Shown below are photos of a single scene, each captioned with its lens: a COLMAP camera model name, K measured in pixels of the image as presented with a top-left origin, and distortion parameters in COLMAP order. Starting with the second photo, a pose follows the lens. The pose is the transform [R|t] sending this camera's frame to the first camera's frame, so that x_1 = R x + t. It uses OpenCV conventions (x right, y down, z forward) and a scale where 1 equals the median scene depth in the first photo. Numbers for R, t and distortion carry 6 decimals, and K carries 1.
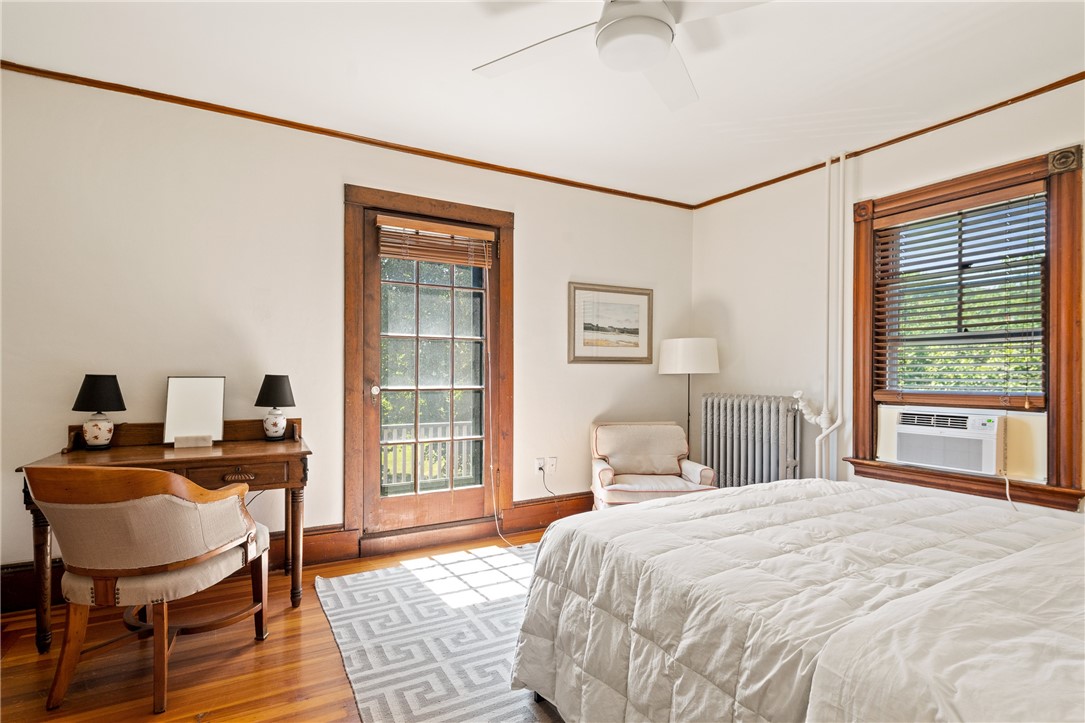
lens RADIAL K [[542.8, 0, 545.5], [0, 542.8, 369.4], [0, 0, 1]] dist [-0.001485, -0.001197]
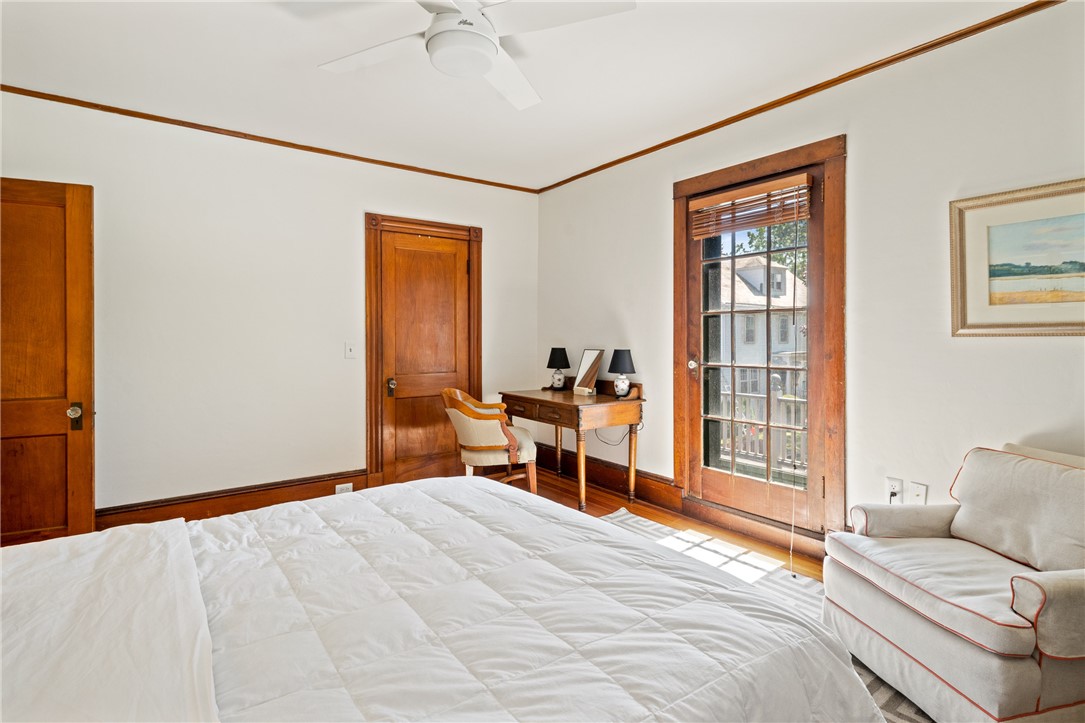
lens RADIAL K [[534.8, 0, 544.2], [0, 534.8, 332.5], [0, 0, 1]] dist [0.001187, -0.000181]
pose [[0.120280, -0.011243, -0.992676, 0.726214], [0.009420, 0.999904, -0.010183, -0.017375], [0.992695, -0.008126, 0.120375, 0.598357]]
